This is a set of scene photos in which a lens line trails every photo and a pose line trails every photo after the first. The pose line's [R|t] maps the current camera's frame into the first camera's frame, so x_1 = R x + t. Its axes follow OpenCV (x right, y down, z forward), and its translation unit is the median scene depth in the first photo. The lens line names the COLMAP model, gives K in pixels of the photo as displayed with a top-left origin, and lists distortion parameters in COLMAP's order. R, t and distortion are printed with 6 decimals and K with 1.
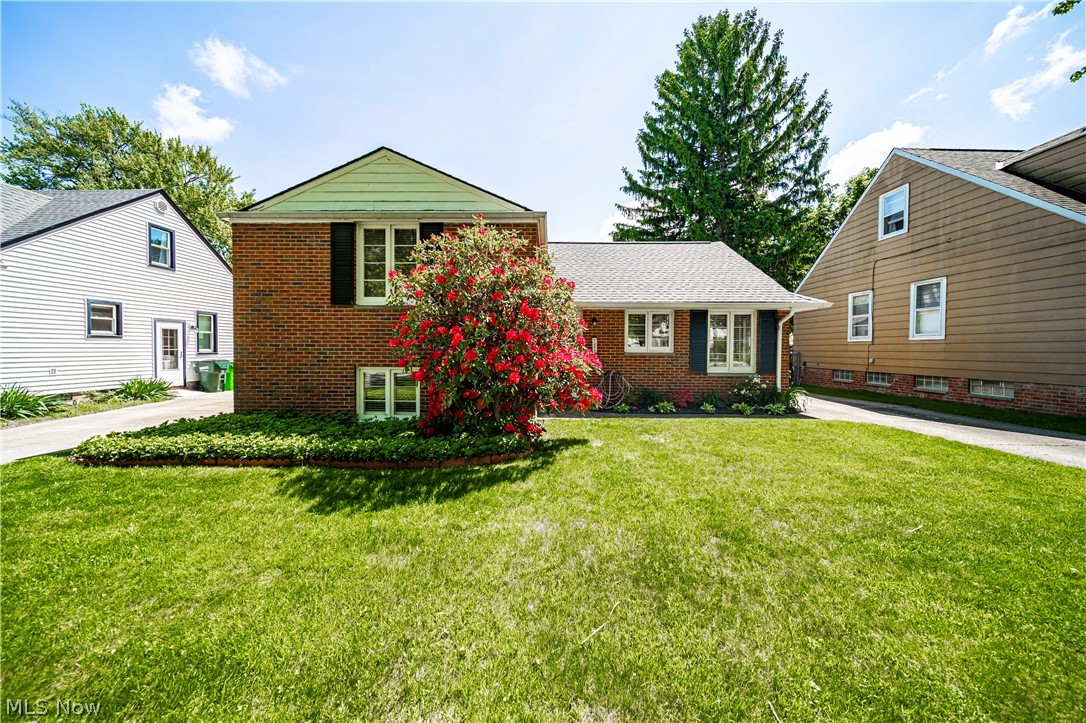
lens RADIAL K [[379.7, 0, 540.2], [0, 379.7, 357.8], [0, 0, 1]] dist [0.000360, -0.001115]
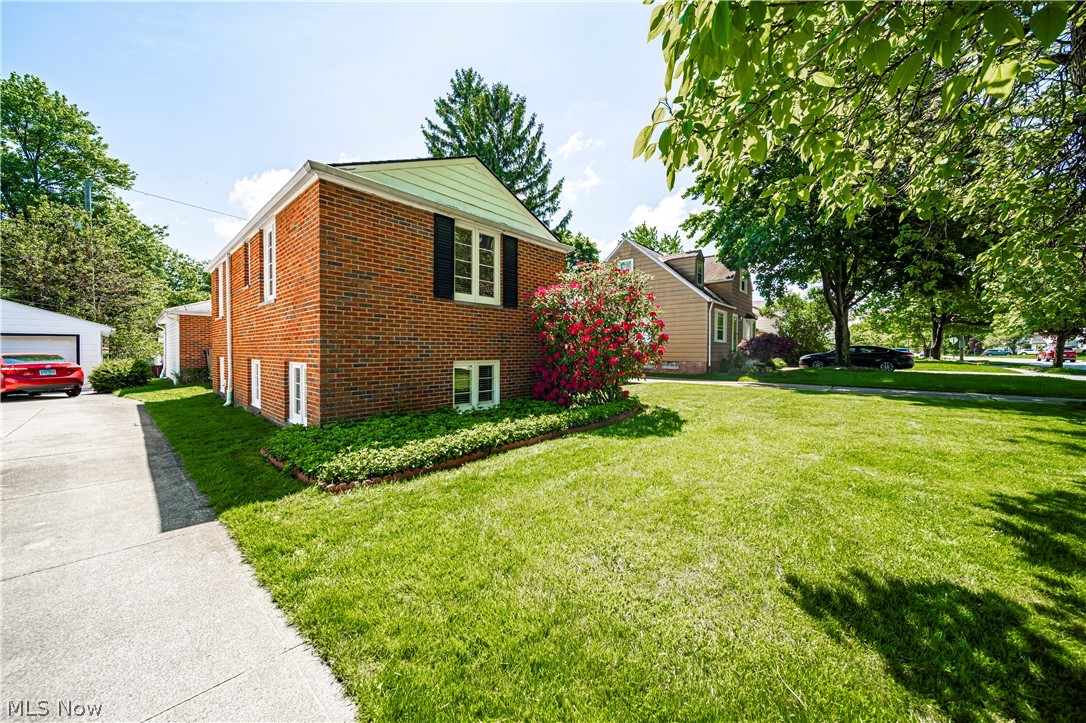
lens RADIAL K [[379.7, 0, 547.6], [0, 379.7, 355.5], [0, 0, 1]] dist [0.000360, -0.001115]
pose [[0.652608, -0.012912, 0.757585, -1.092930], [0.016264, 0.999863, 0.003030, 0.010356], [-0.757521, 0.010344, 0.652729, 0.147757]]
